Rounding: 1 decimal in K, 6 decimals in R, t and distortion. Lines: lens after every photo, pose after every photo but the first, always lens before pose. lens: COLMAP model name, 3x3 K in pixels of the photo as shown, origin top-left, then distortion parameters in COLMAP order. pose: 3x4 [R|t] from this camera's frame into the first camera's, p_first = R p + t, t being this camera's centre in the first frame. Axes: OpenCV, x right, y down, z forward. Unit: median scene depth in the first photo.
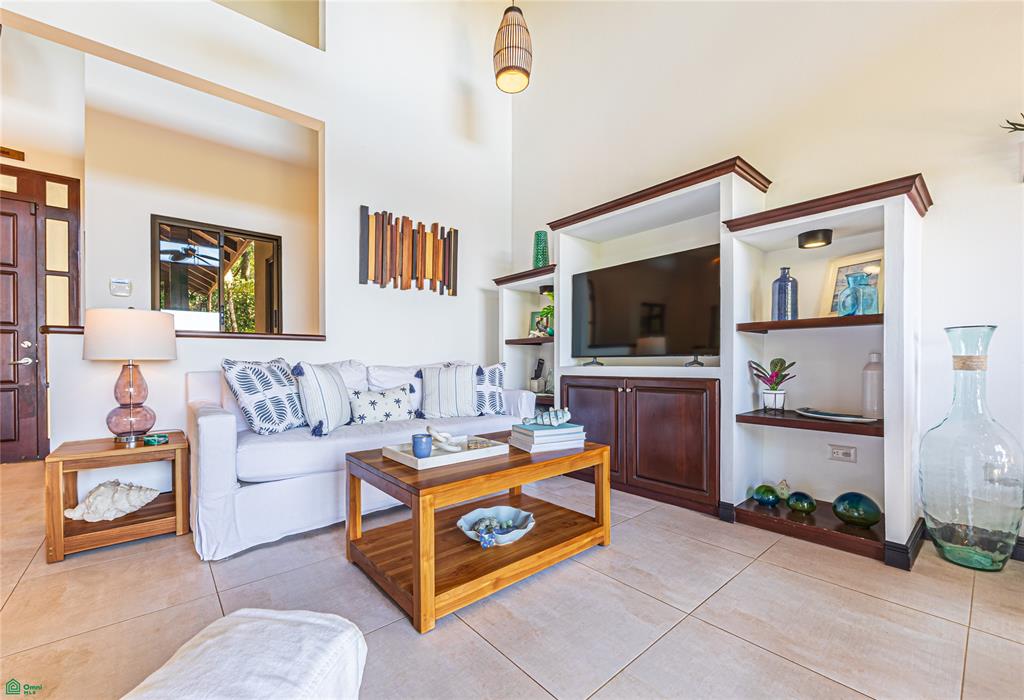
lens RADIAL K [[412.0, 0, 508.3], [0, 412.0, 368.2], [0, 0, 1]] dist [-0.000286, -0.000286]
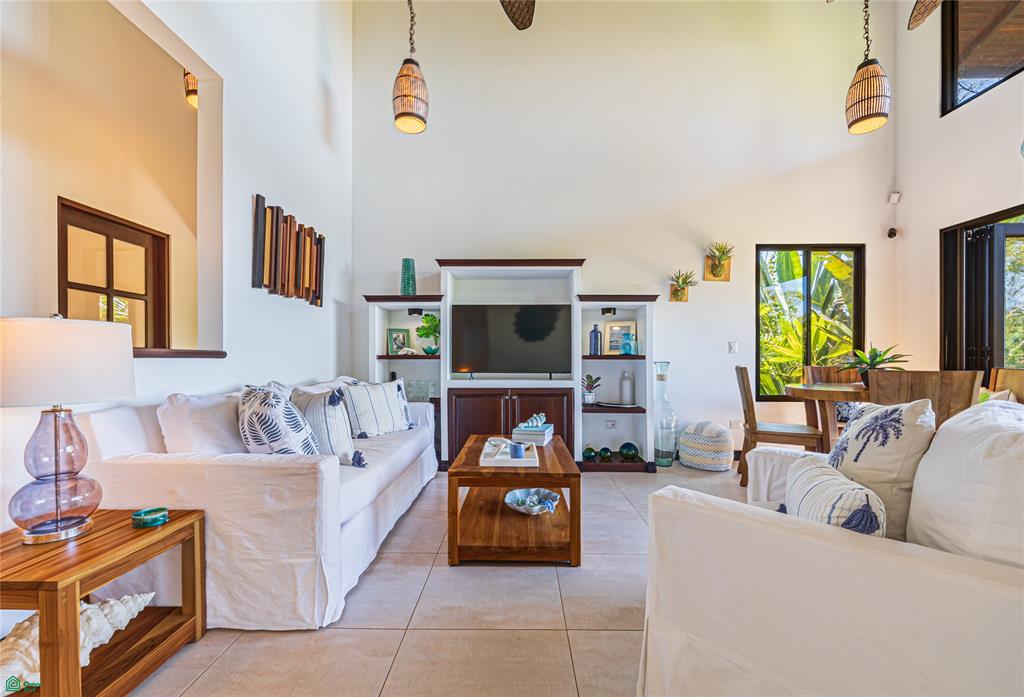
lens RADIAL K [[412.0, 0, 508.3], [0, 412.0, 366.7], [0, 0, 1]] dist [-0.000286, -0.000286]
pose [[0.659962, -0.005983, 0.751275, -0.905958], [0.005262, 0.999981, 0.003341, -0.066241], [-0.751281, 0.001748, 0.659981, 0.100822]]
